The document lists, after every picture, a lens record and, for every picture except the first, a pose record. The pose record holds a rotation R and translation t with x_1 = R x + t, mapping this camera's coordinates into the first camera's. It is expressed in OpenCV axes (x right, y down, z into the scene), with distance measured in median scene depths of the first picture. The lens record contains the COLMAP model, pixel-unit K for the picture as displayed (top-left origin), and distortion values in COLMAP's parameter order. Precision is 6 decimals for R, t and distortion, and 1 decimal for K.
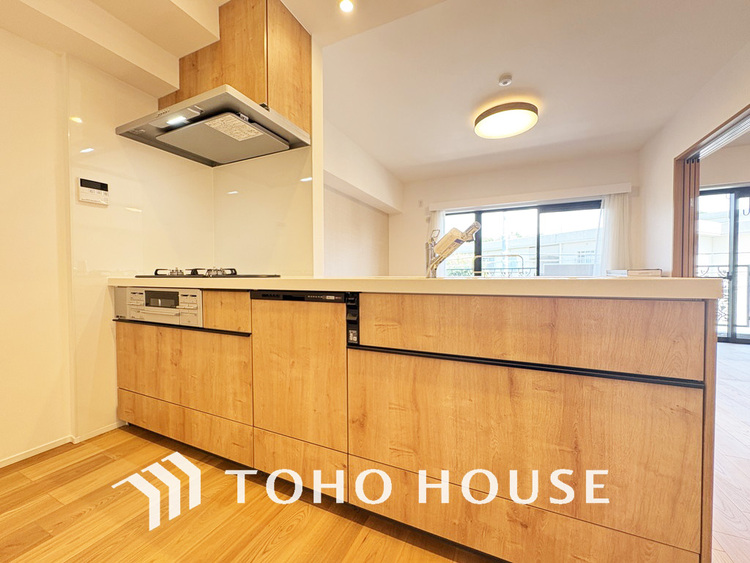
lens RADIAL K [[303.3, 0, 370.6], [0, 303.3, 281.3], [0, 0, 1]] dist [0.002529, 0.001543]
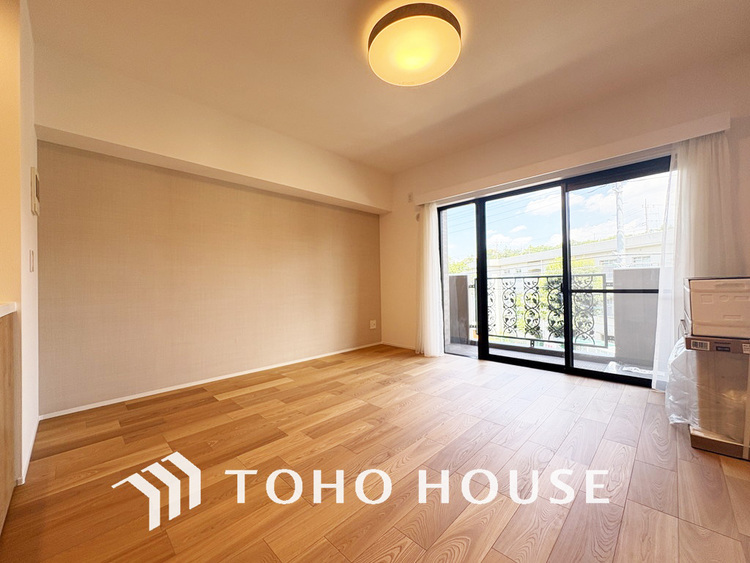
lens RADIAL K [[303.3, 0, 374.9], [0, 303.3, 282.2], [0, 0, 1]] dist [0.002529, 0.001543]
pose [[0.947043, -0.018562, -0.320570, 1.251721], [0.011080, 0.999622, -0.025148, -0.072678], [0.320916, 0.020265, 0.946891, 0.886372]]
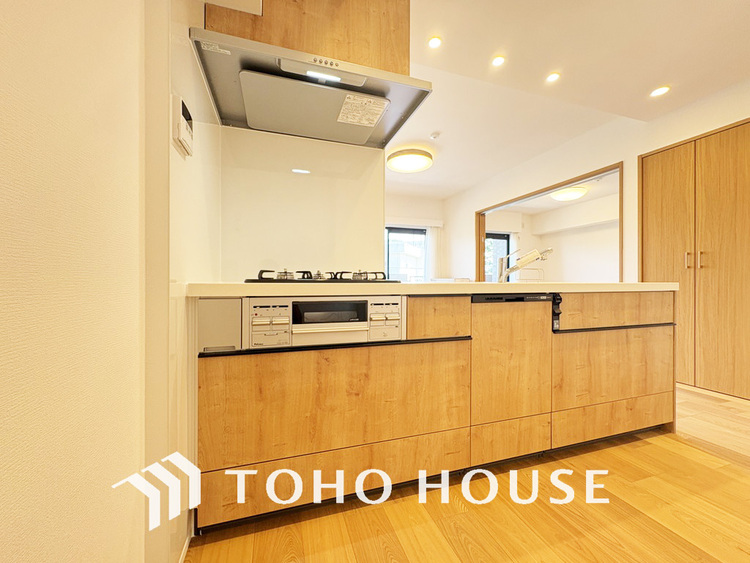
lens RADIAL K [[303.3, 0, 375.9], [0, 303.3, 280.7], [0, 0, 1]] dist [0.002529, 0.001543]
pose [[0.720413, 0.006299, 0.693516, -1.216857], [0.010726, 0.999738, -0.020223, -0.000573], [-0.693462, 0.022008, 0.720157, 0.424262]]
